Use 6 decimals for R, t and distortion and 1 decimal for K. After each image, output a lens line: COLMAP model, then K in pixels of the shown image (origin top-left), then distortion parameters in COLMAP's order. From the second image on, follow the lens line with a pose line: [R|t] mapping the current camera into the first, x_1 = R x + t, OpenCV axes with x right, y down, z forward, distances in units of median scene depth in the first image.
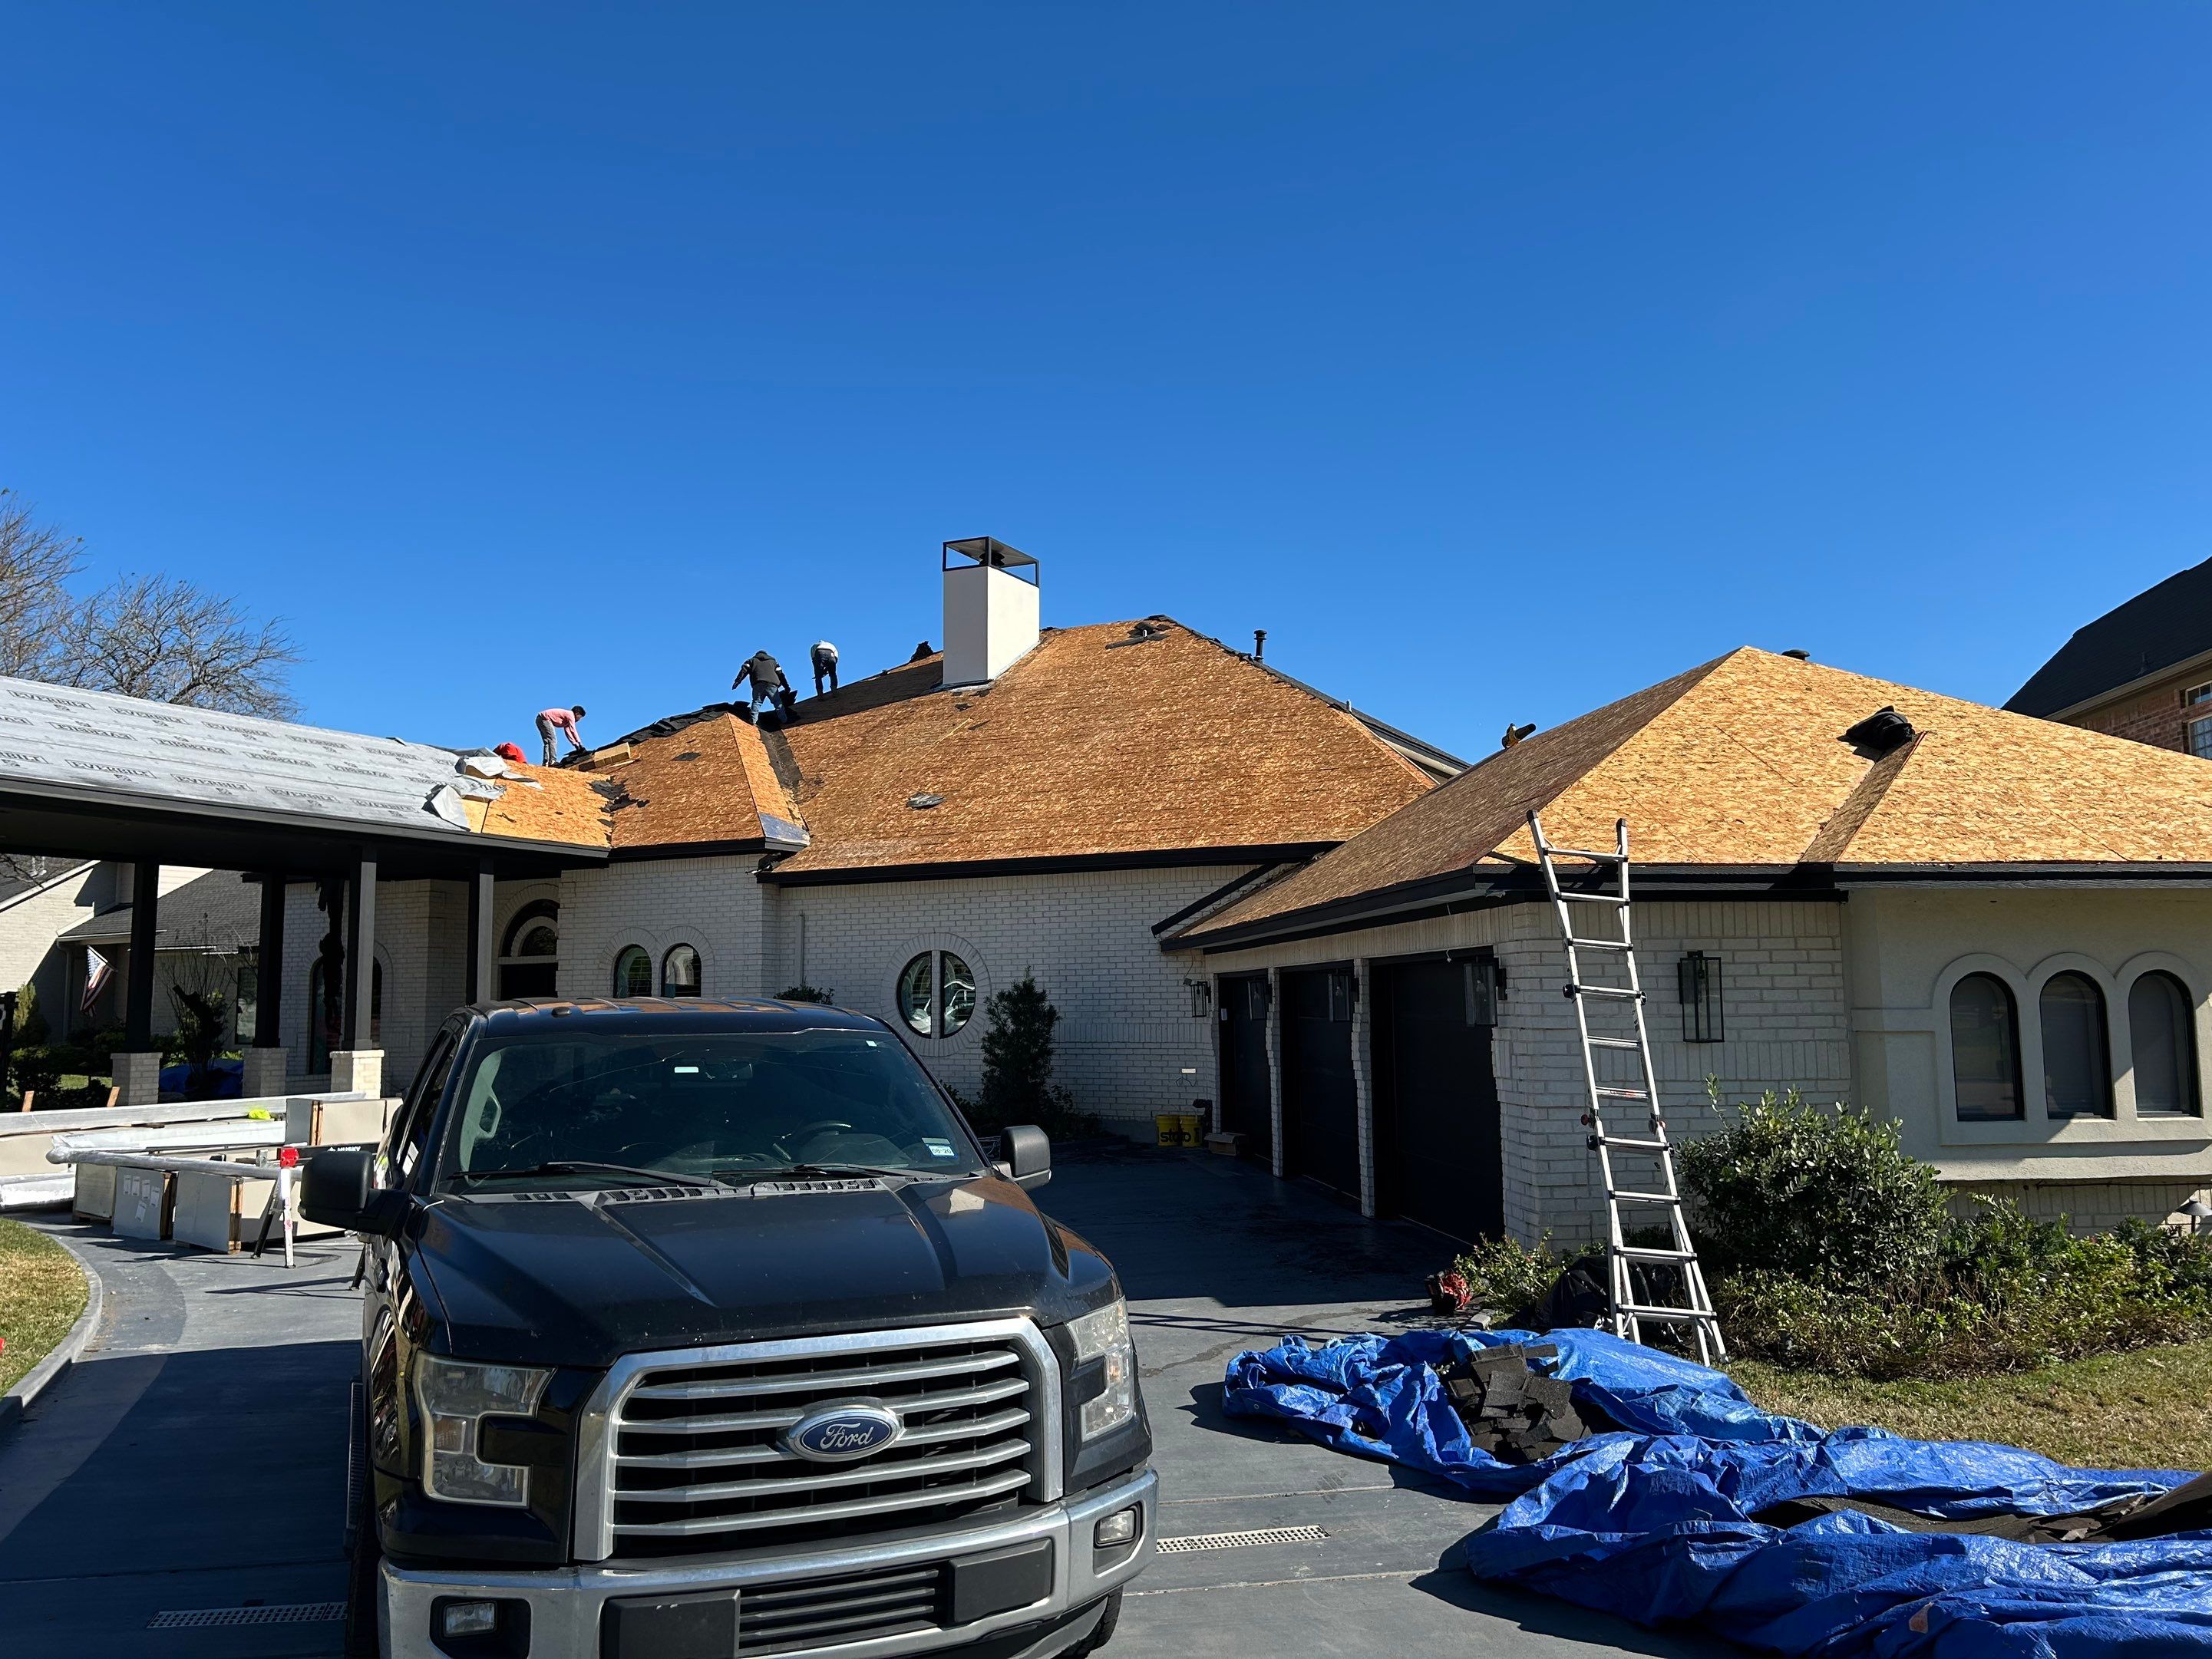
lens RADIAL K [[1604.0, 0, 1120.8], [0, 1604.0, 809.9], [0, 0, 1]] dist [0.036307, -0.005536]
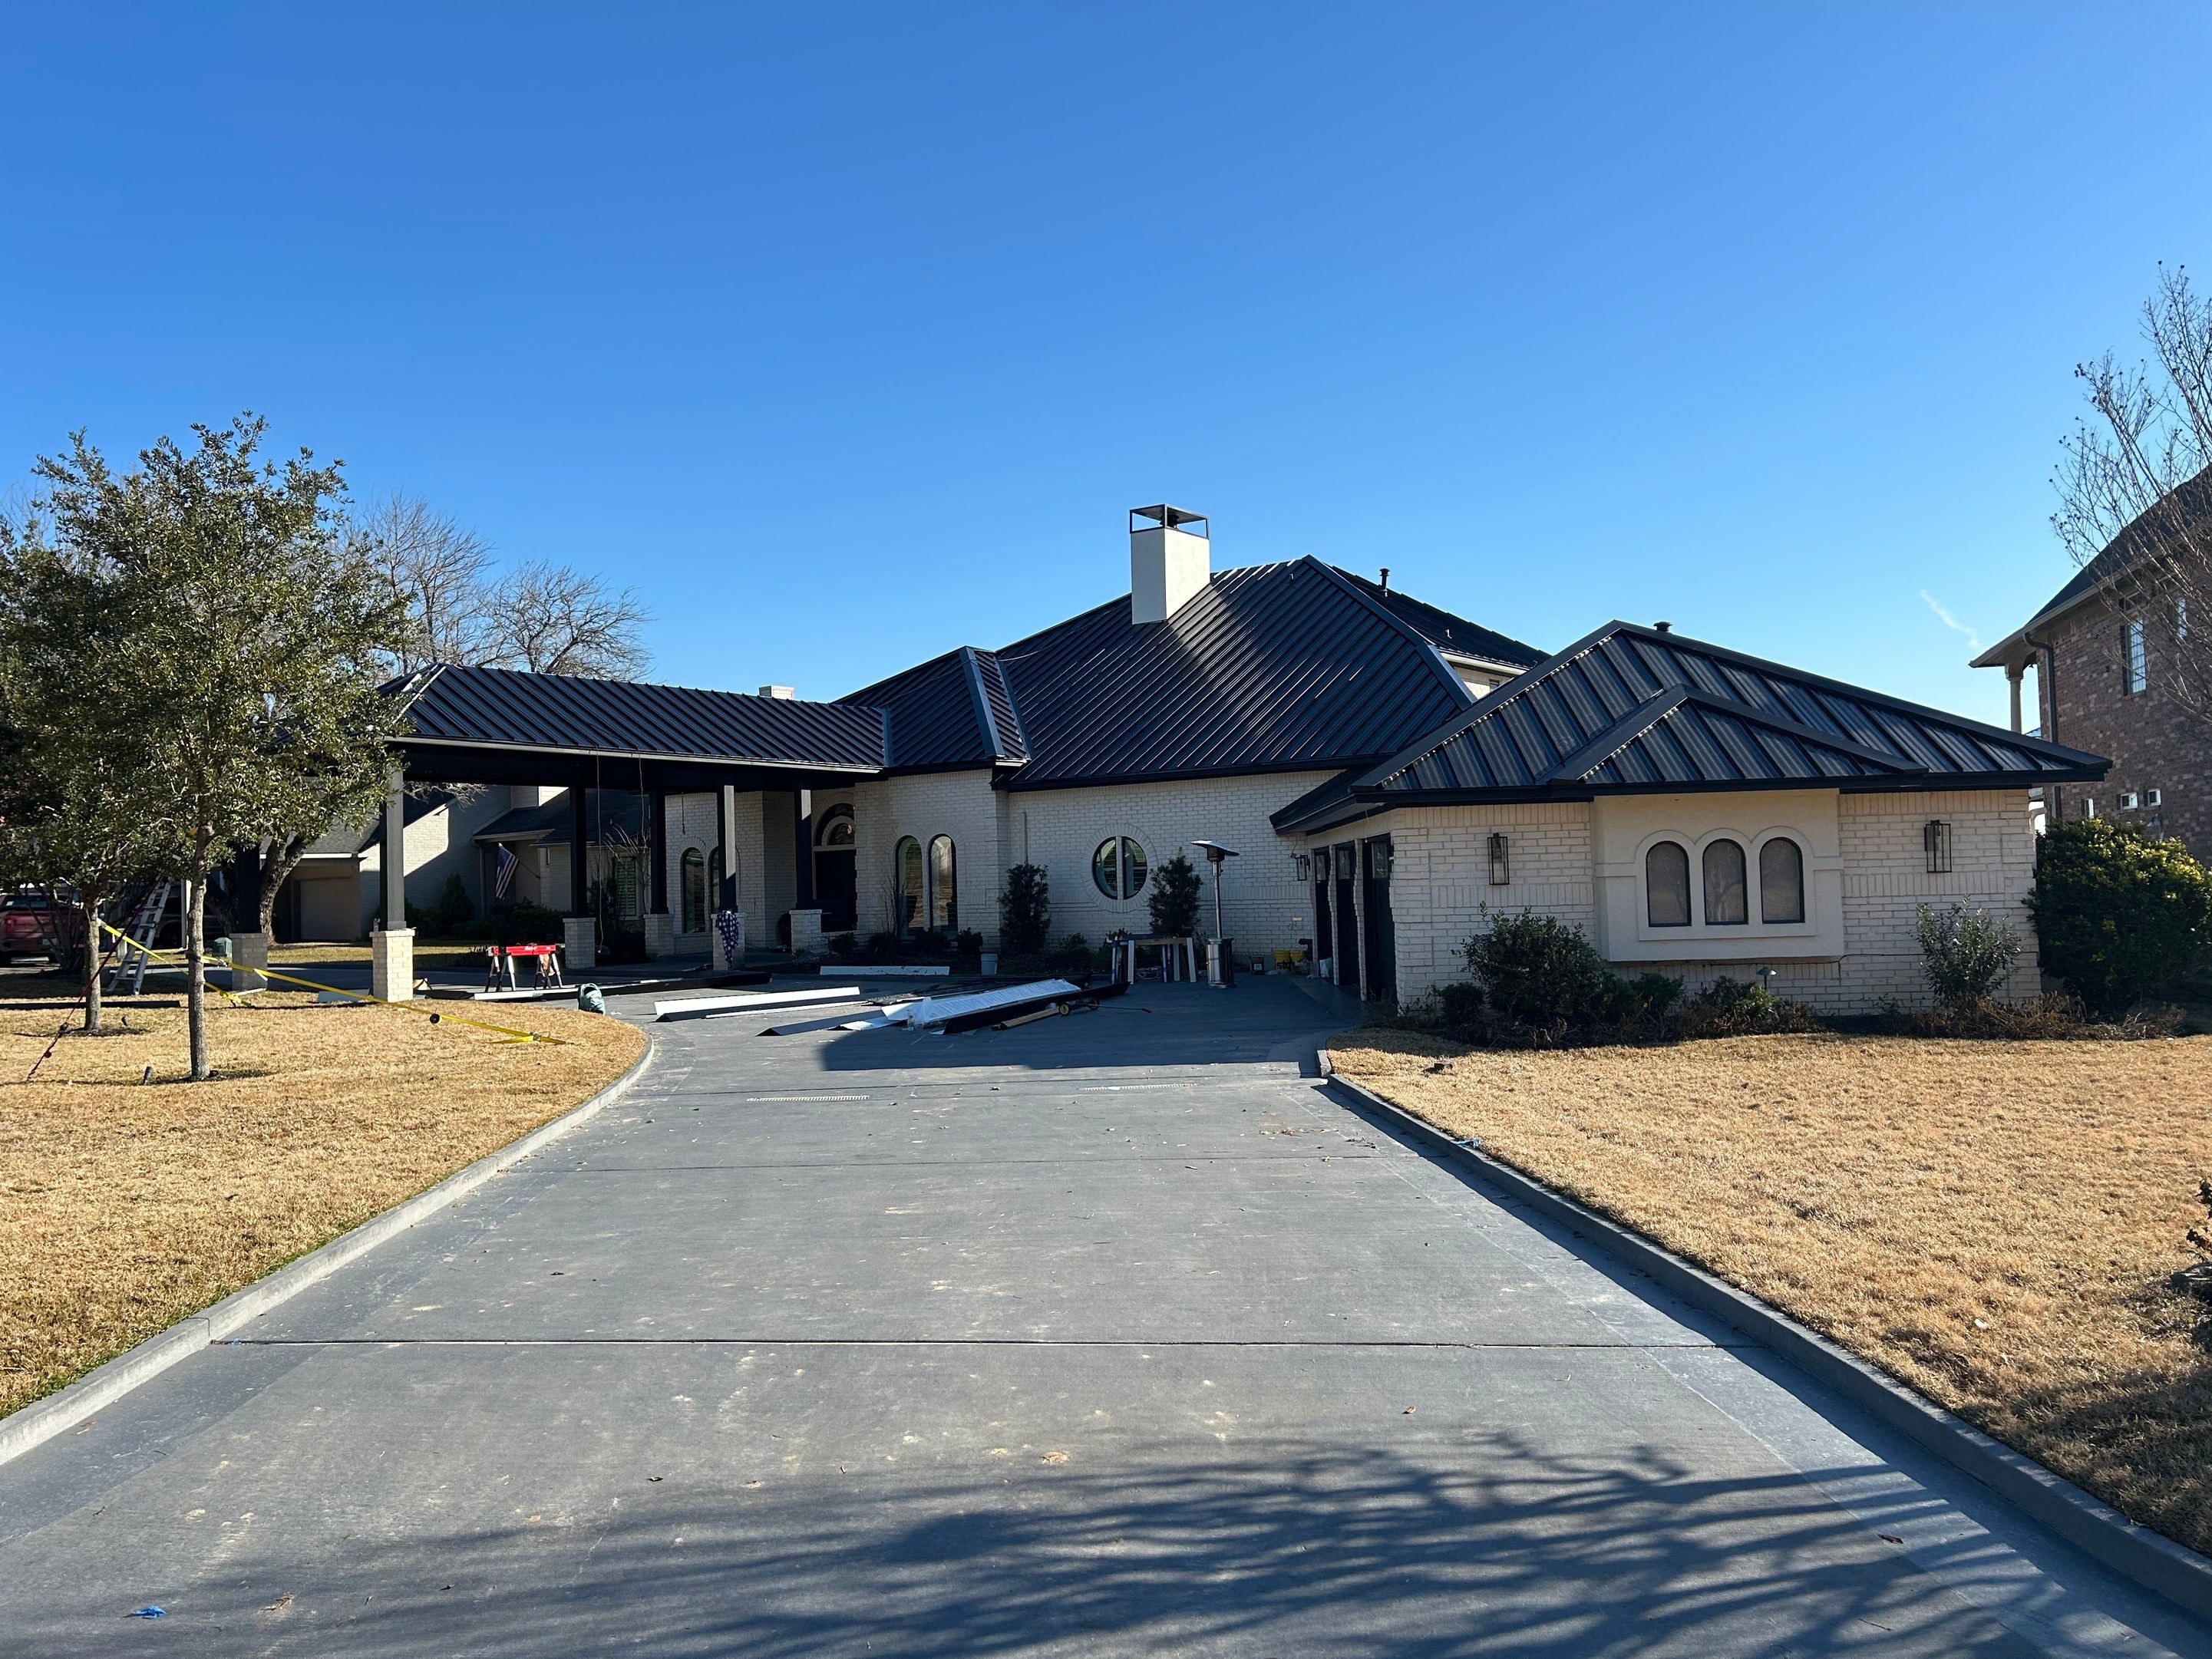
lens RADIAL K [[1636.8, 0, 1097.8], [0, 1636.8, 841.1], [0, 0, 1]] dist [0.027498, -0.022654]
pose [[0.984253, -0.022148, -0.175372, 0.122687], [0.039060, 0.994845, 0.093579, -0.044082], [0.172396, -0.098956, 0.980045, -0.413089]]
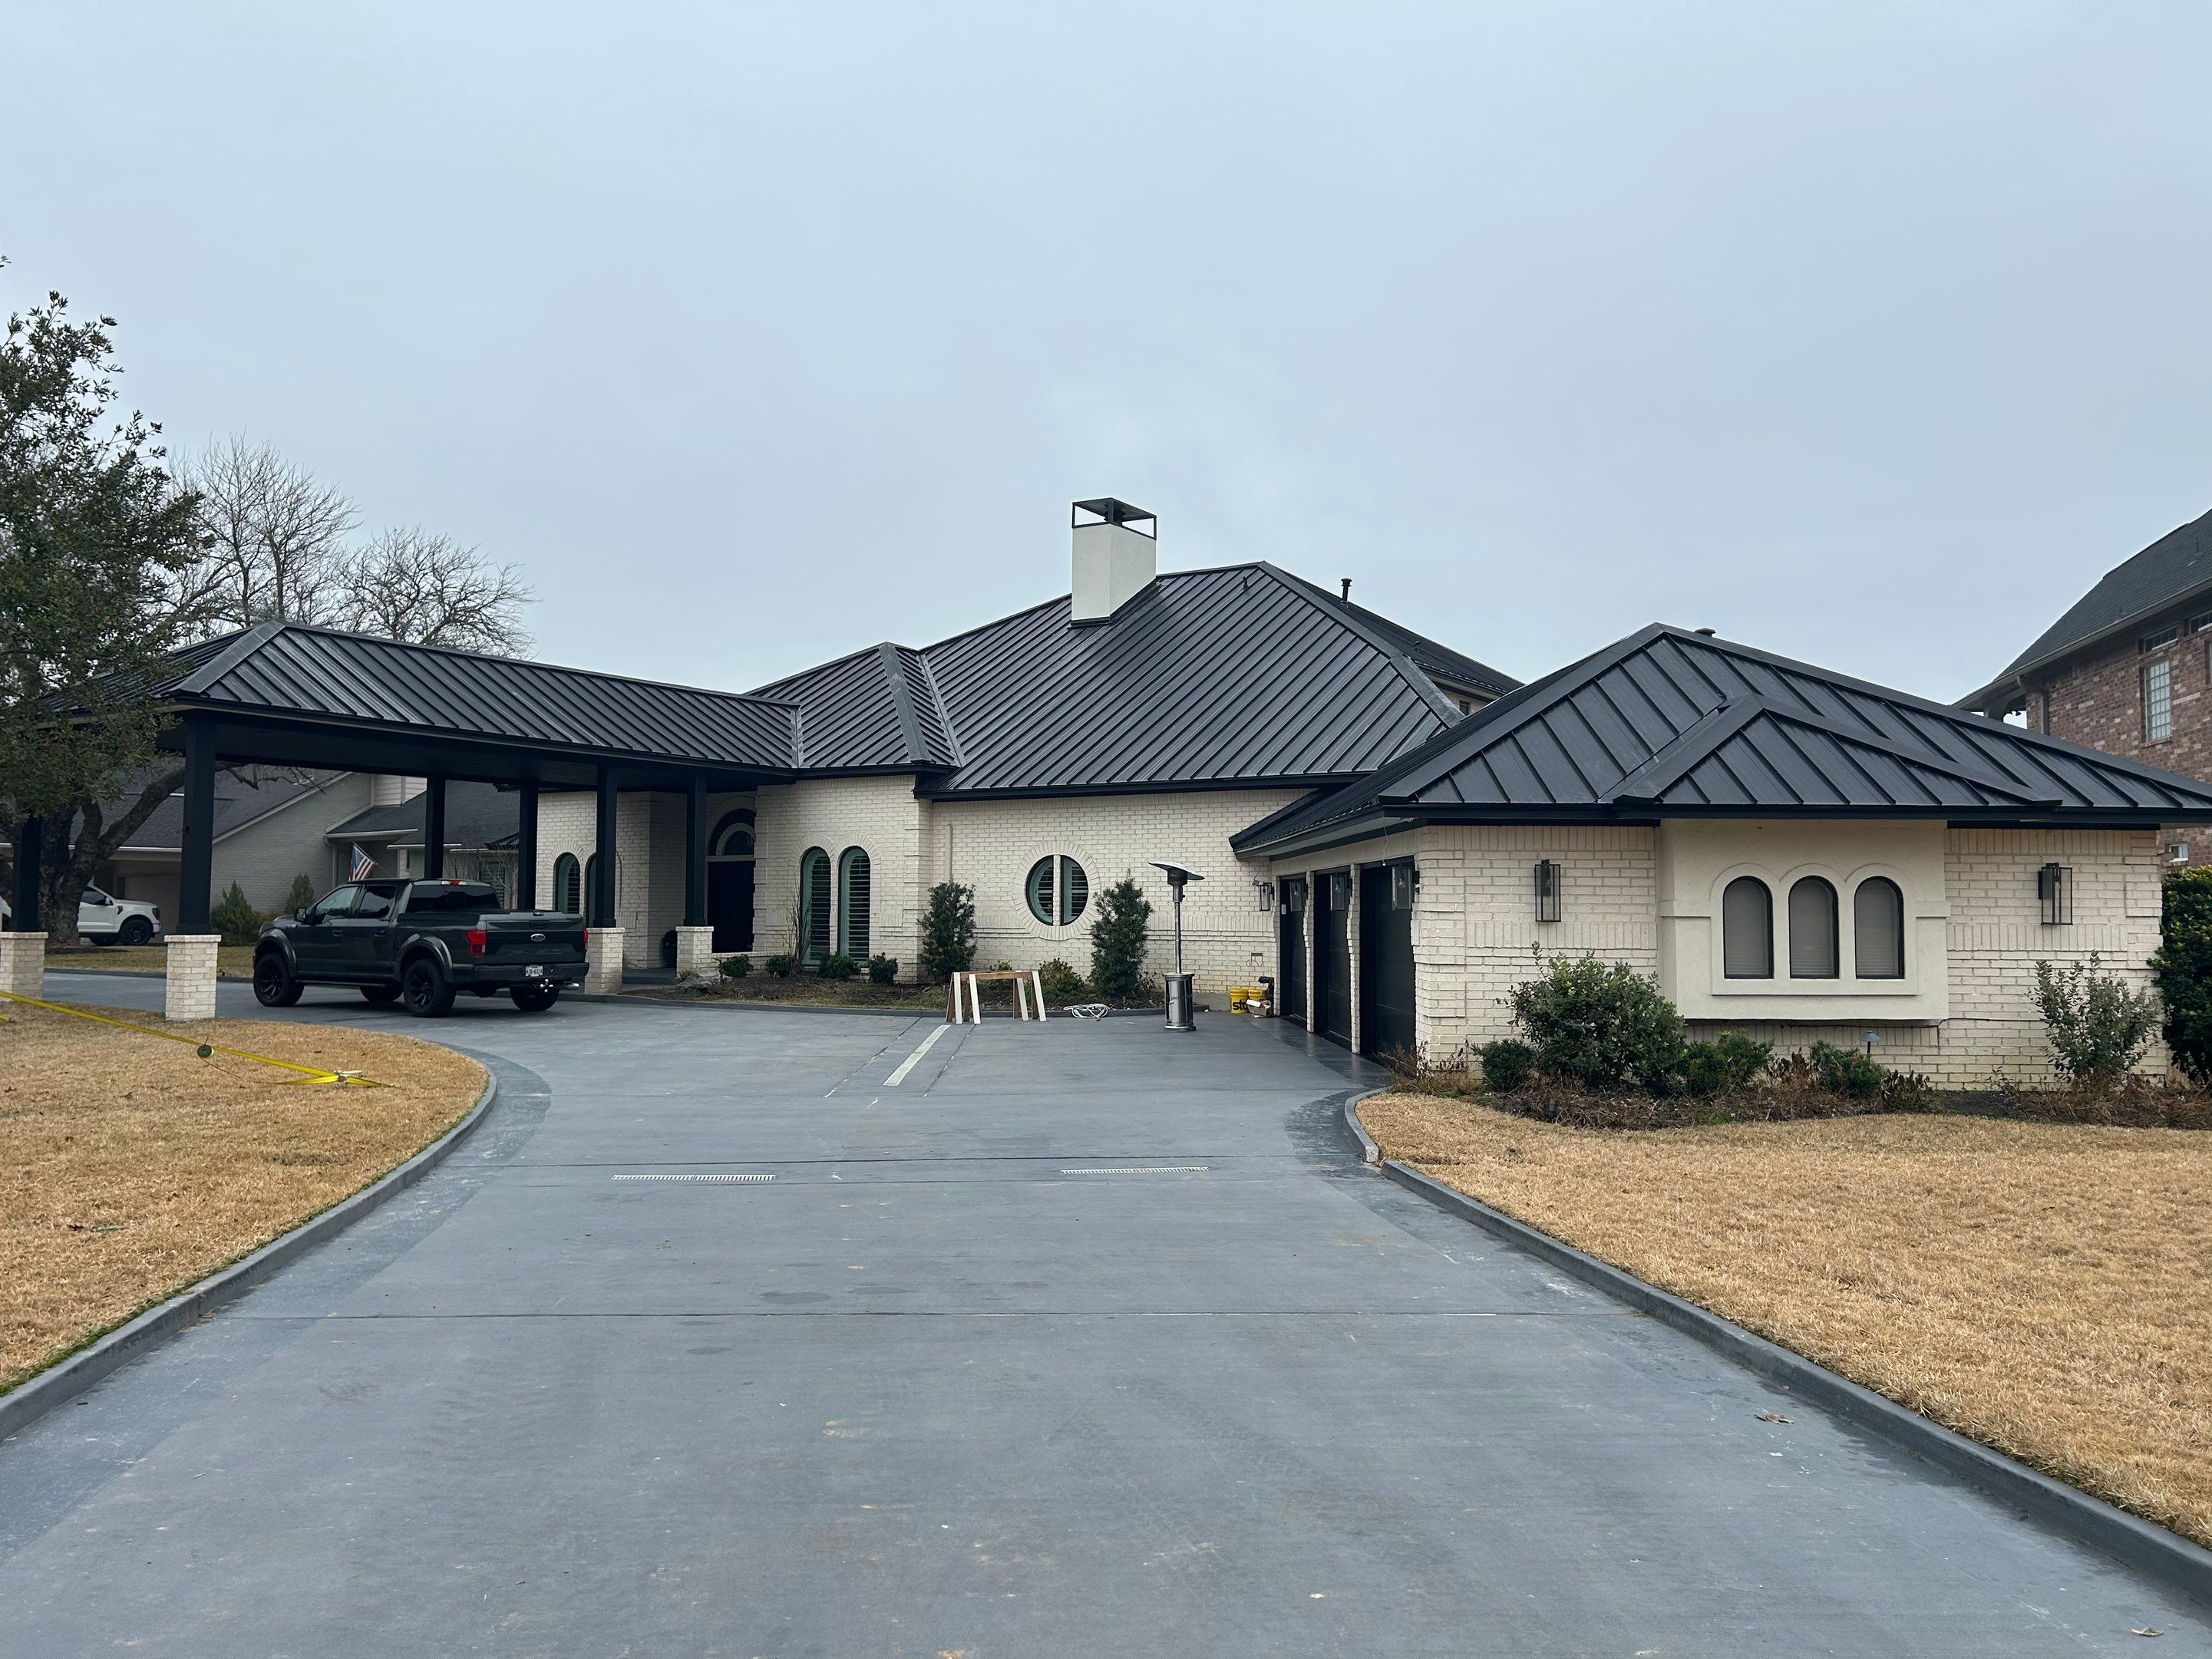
lens RADIAL K [[1636.8, 0, 1115.3], [0, 1636.8, 815.0], [0, 0, 1]] dist [0.027498, -0.022654]
pose [[0.994810, 0.009035, -0.101346, 0.060459], [-0.002850, 0.998133, 0.061014, -0.021377], [0.101708, -0.060409, 0.992978, -0.256571]]
